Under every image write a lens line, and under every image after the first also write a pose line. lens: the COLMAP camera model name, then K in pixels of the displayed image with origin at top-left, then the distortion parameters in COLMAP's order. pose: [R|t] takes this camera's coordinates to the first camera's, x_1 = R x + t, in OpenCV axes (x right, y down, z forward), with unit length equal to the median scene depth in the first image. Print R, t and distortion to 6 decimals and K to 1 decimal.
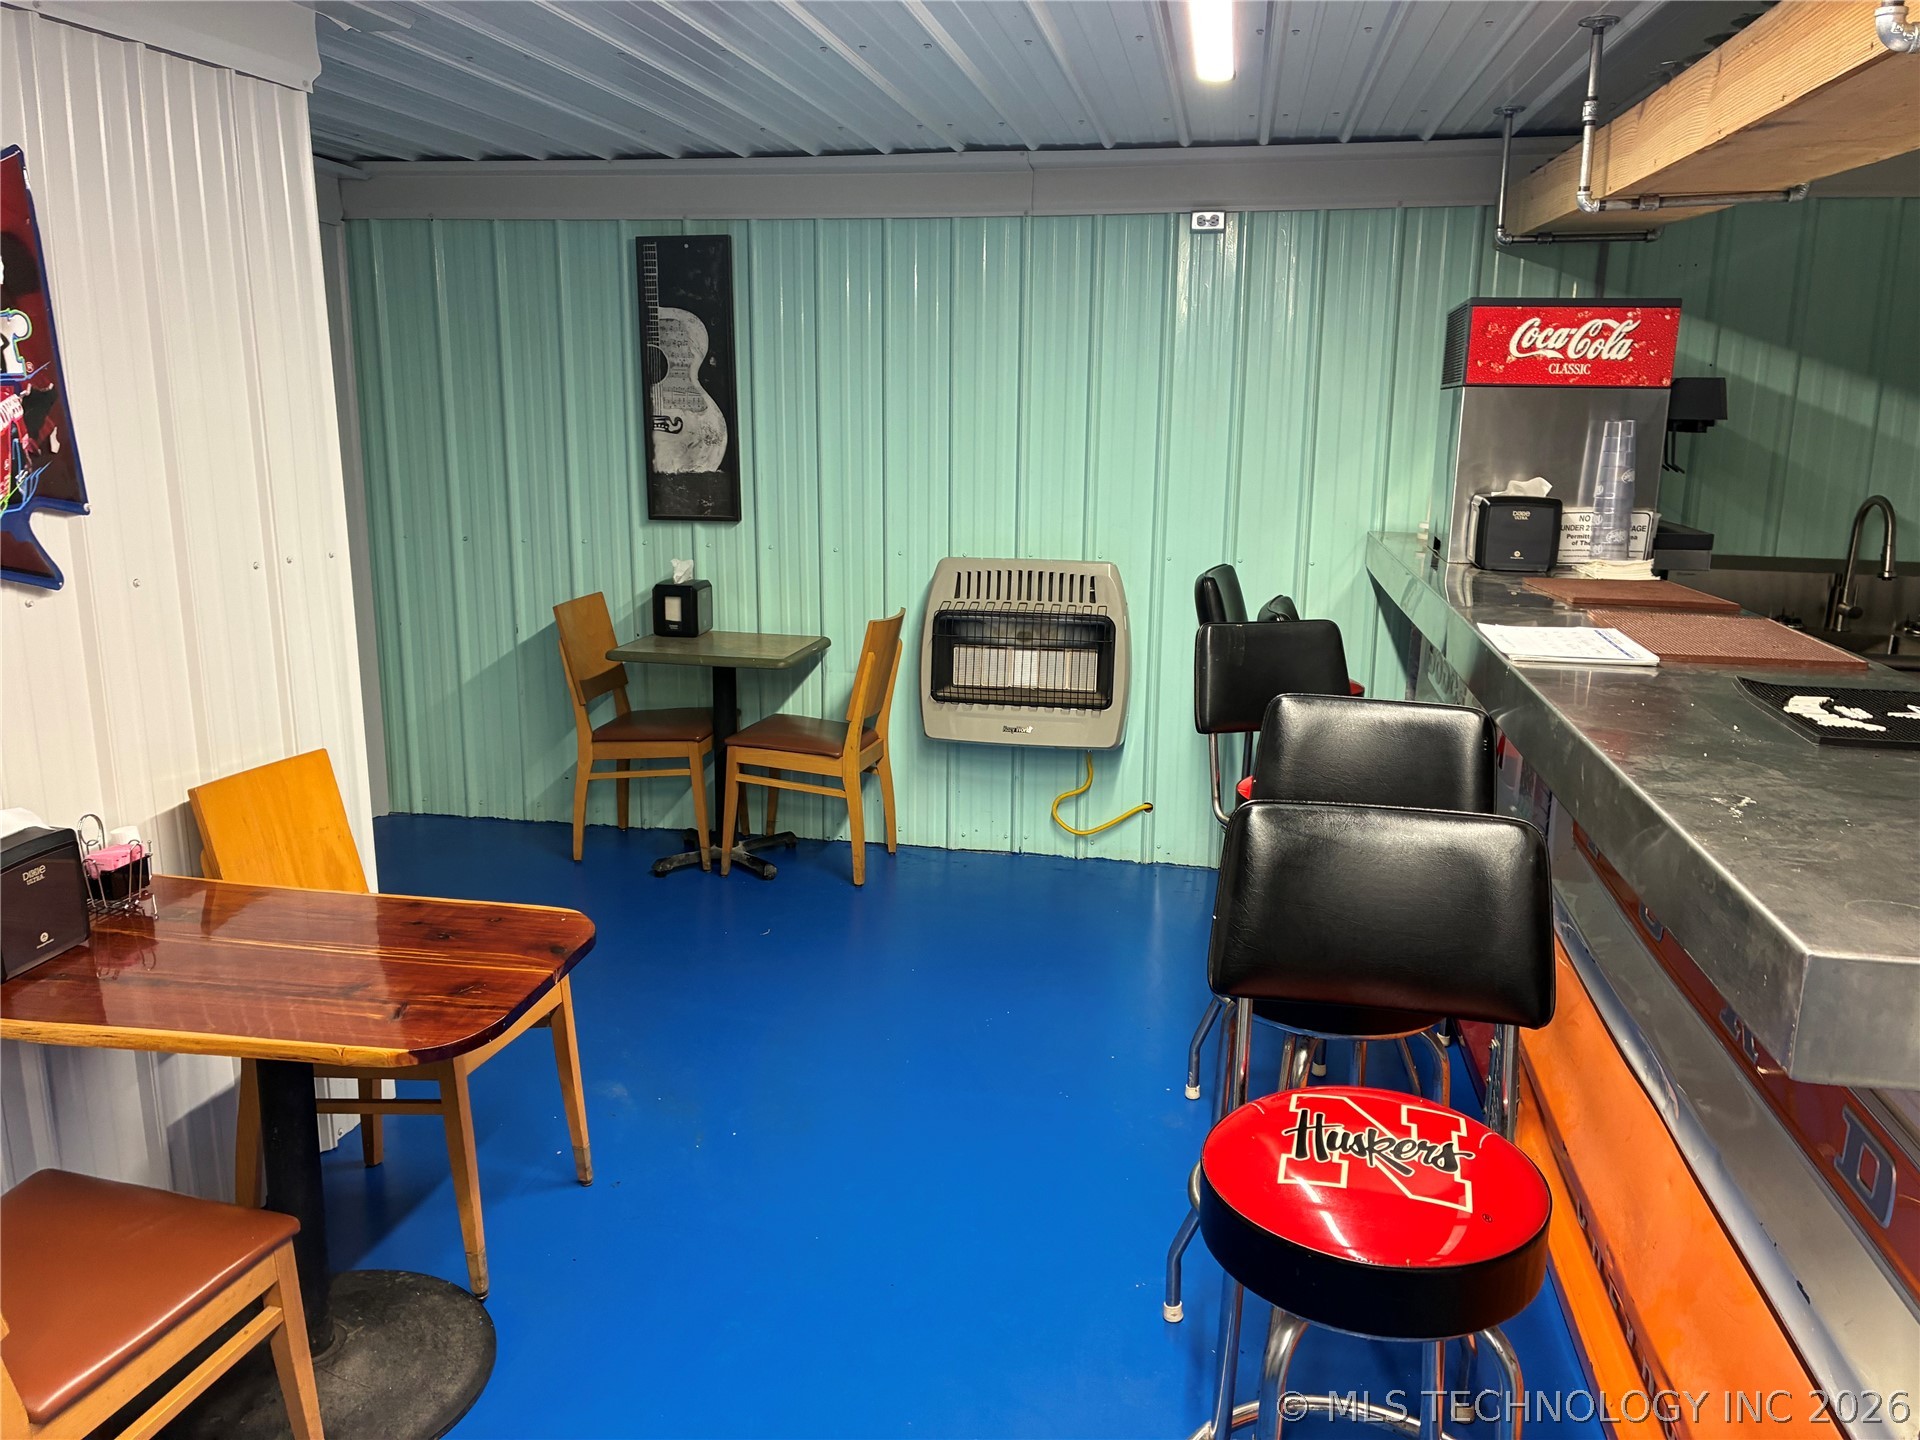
lens RADIAL K [[1462.0, 0, 970.9], [0, 1462.0, 716.7], [0, 0, 1]] dist [0.064264, -0.068064]
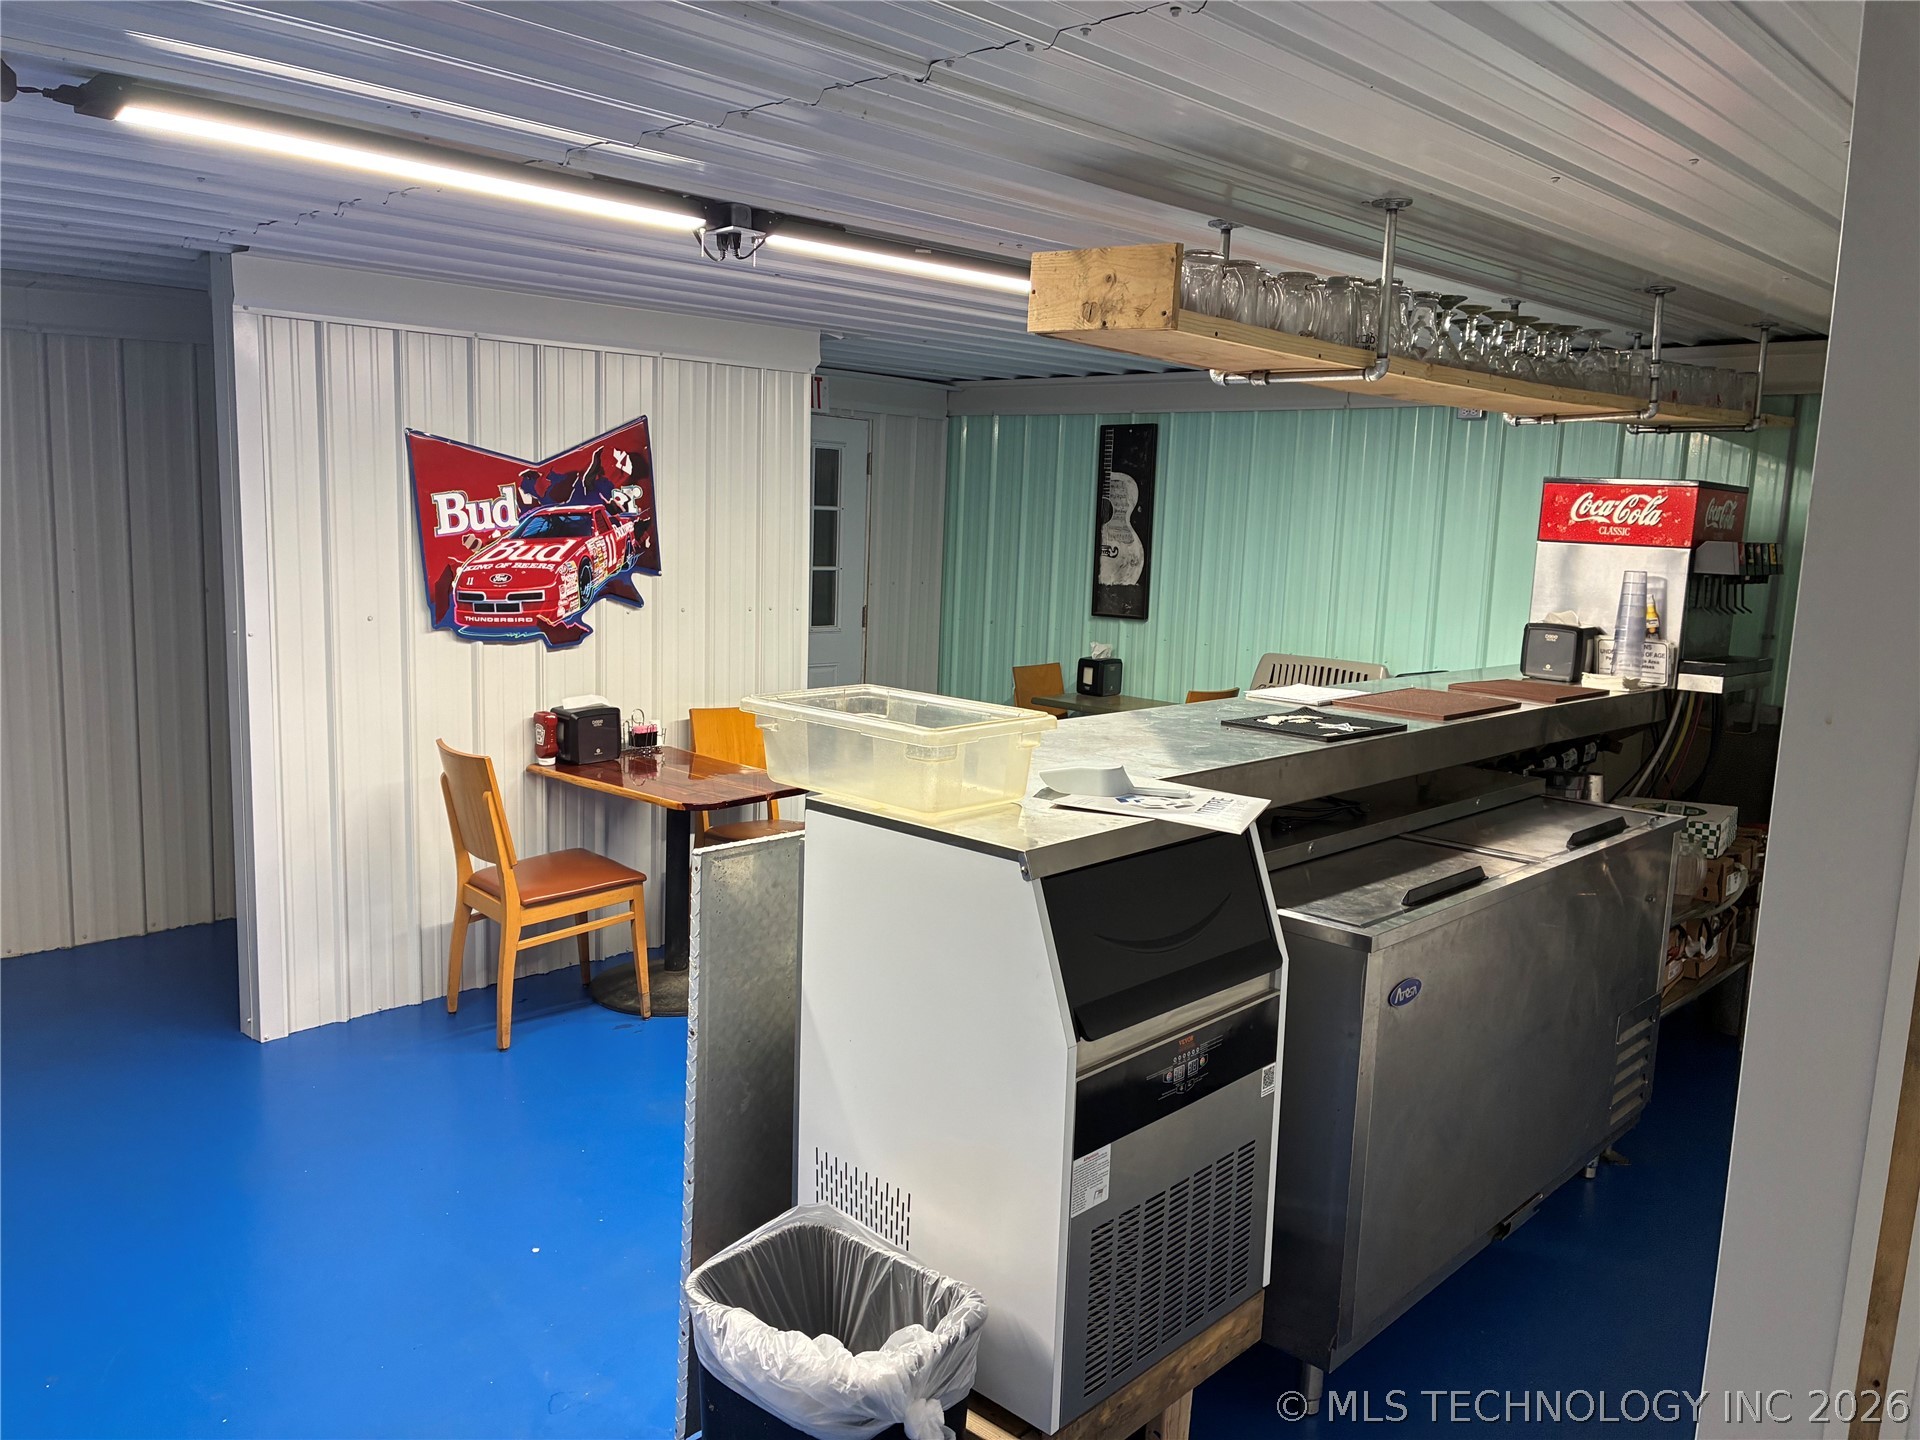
lens RADIAL K [[1462.0, 0, 955.2], [0, 1462.0, 713.2], [0, 0, 1]] dist [0.064264, -0.068064]
pose [[0.841223, 0.095980, -0.532102, 0.623126], [-0.143722, 0.988408, -0.048928, 0.071260], [0.521238, 0.117633, 0.845265, -0.387573]]
